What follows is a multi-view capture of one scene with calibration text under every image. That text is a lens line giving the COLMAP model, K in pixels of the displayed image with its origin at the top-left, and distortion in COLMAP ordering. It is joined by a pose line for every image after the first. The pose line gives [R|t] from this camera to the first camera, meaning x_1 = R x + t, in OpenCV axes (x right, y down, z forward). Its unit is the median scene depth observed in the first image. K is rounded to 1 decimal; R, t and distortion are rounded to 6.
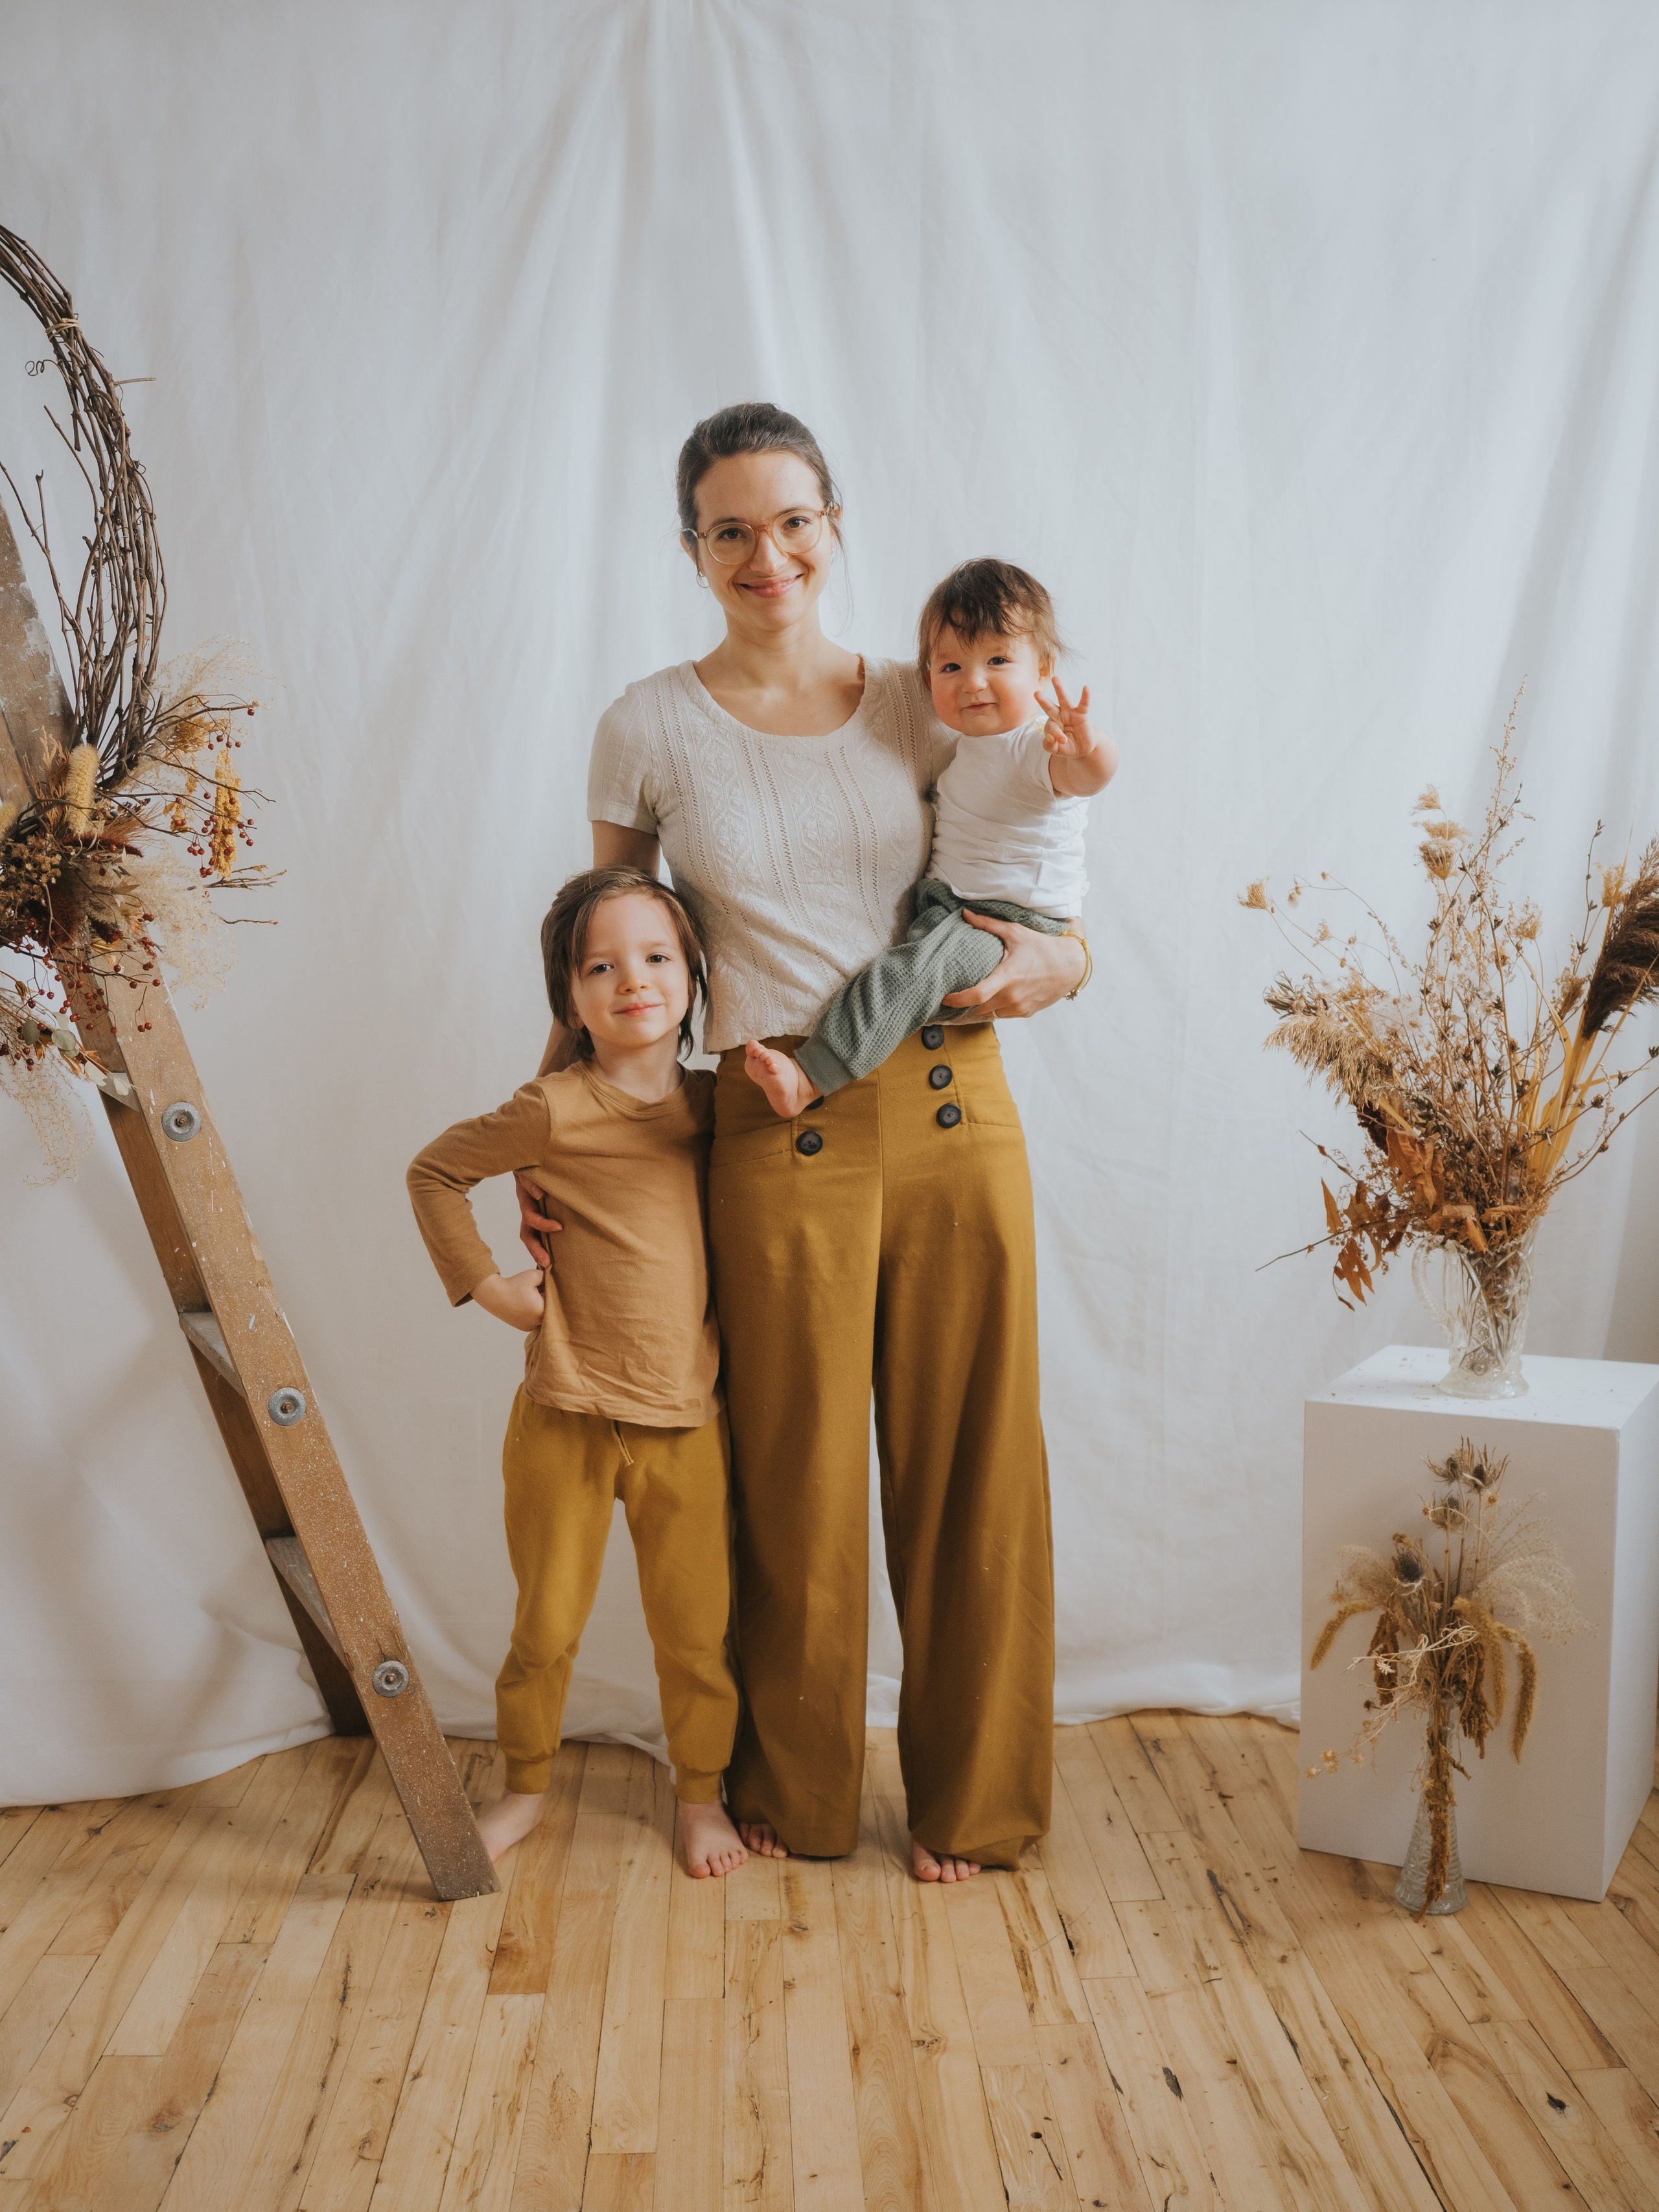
lens RADIAL K [[2052.4, 0, 812.4], [0, 2052.4, 1100.2], [0, 0, 1]] dist [-0.169767, 0.100091]
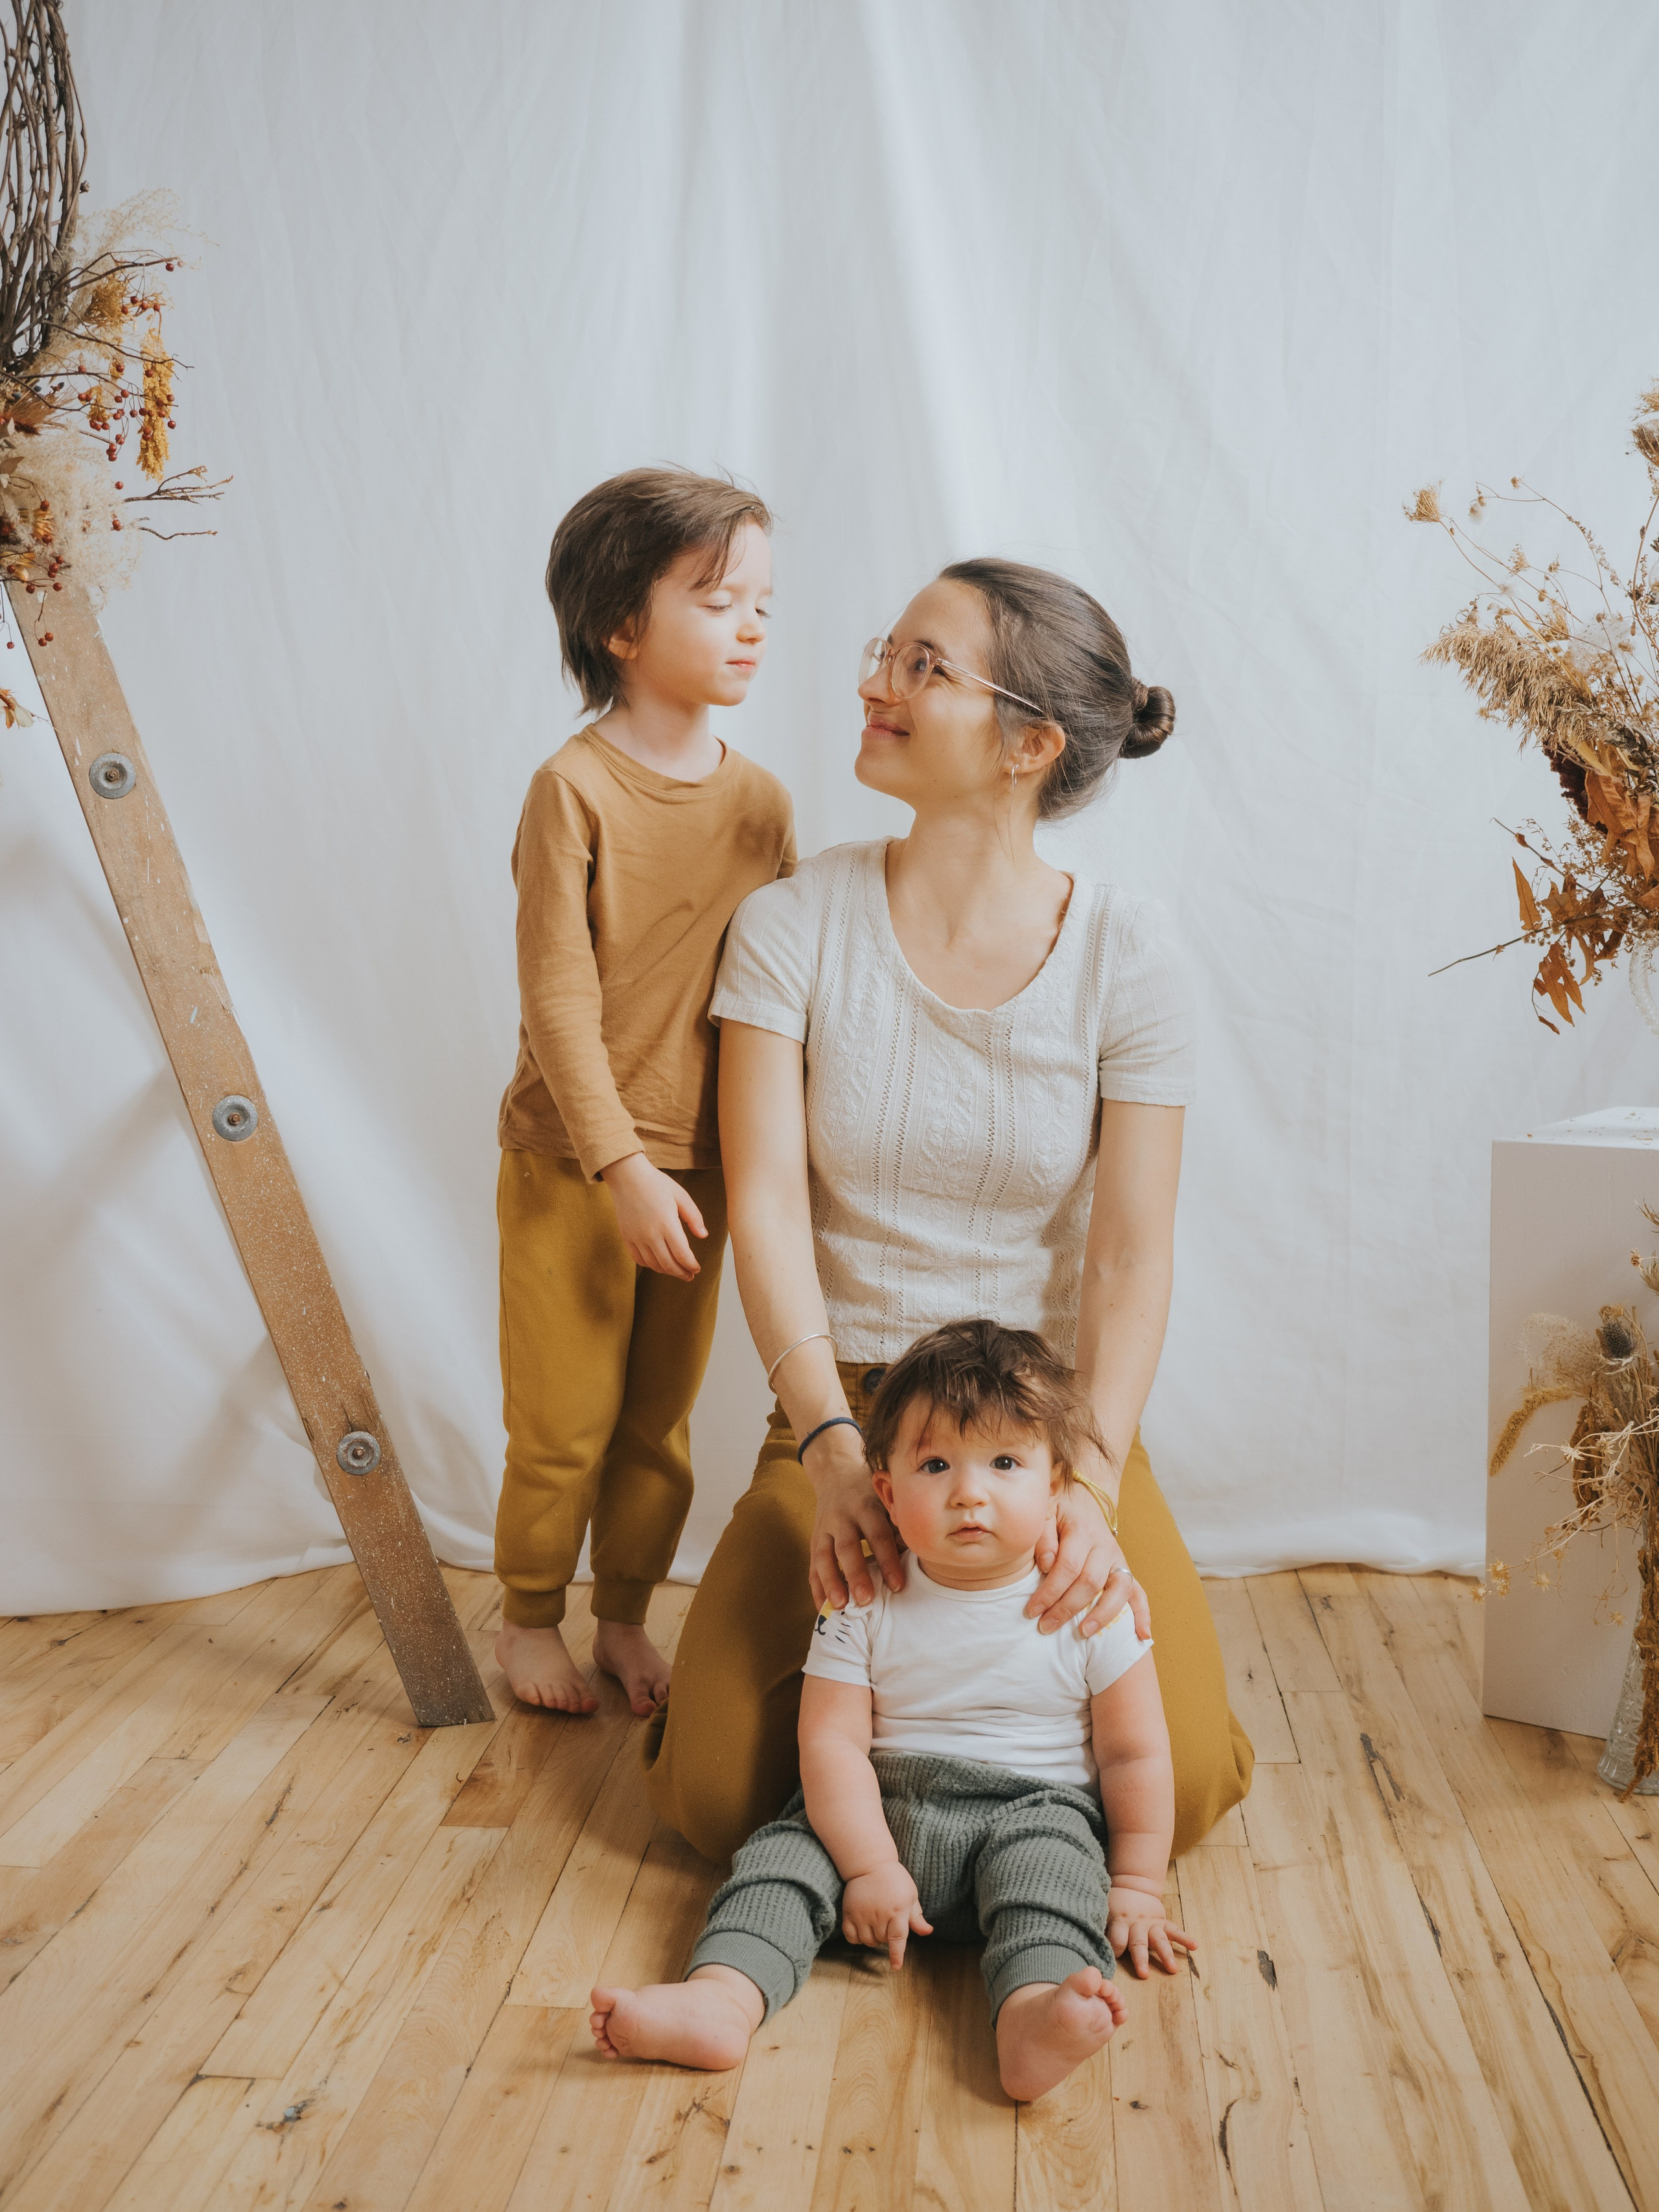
lens RADIAL K [[2146.9, 0, 817.2], [0, 2146.9, 1107.1], [0, 0, 1]] dist [-0.165894, 0.102991]
pose [[0.990736, 0.007700, -0.135580, 0.102929], [-0.004917, 0.999770, 0.020856, 0.130662], [0.135710, -0.019996, 0.990547, 0.161493]]
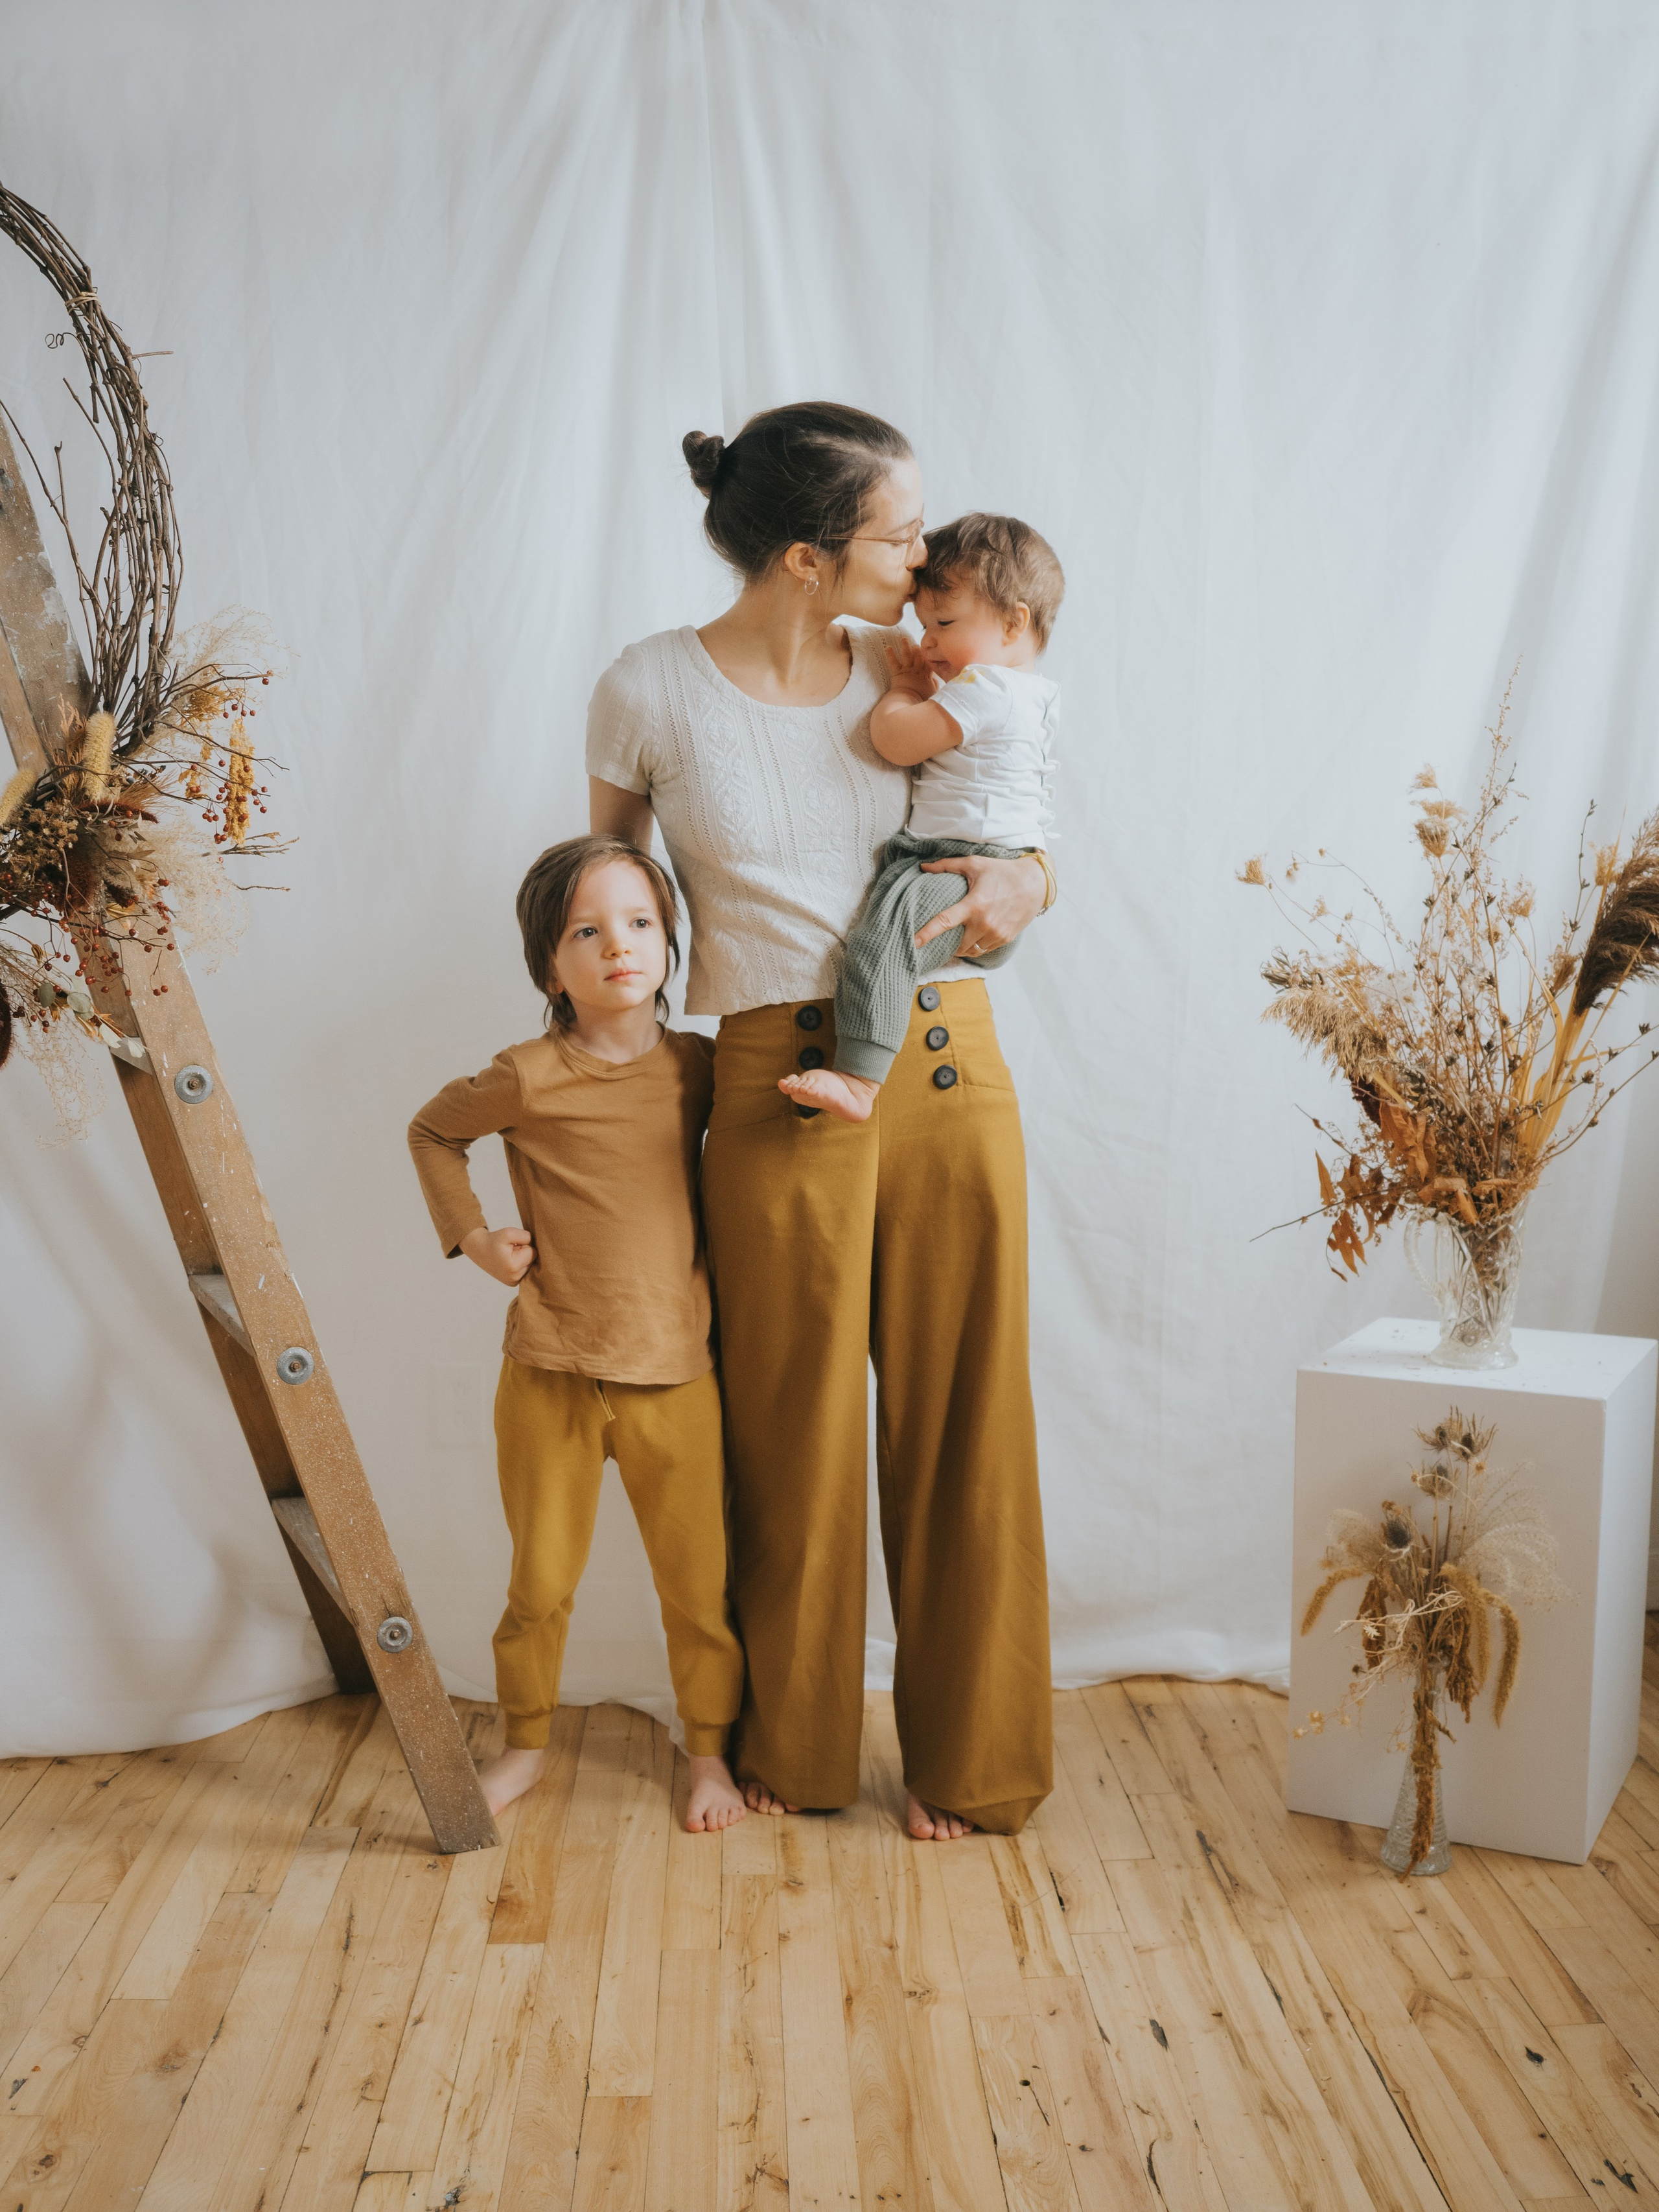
lens RADIAL K [[2052.4, 0, 812.4], [0, 2052.4, 1100.2], [0, 0, 1]] dist [-0.169767, 0.100091]
pose [[0.999961, 0.008589, -0.001880, 0.001031], [-0.008570, 0.999915, 0.009828, 0.005954], [0.001964, -0.009811, 0.999950, -0.016812]]
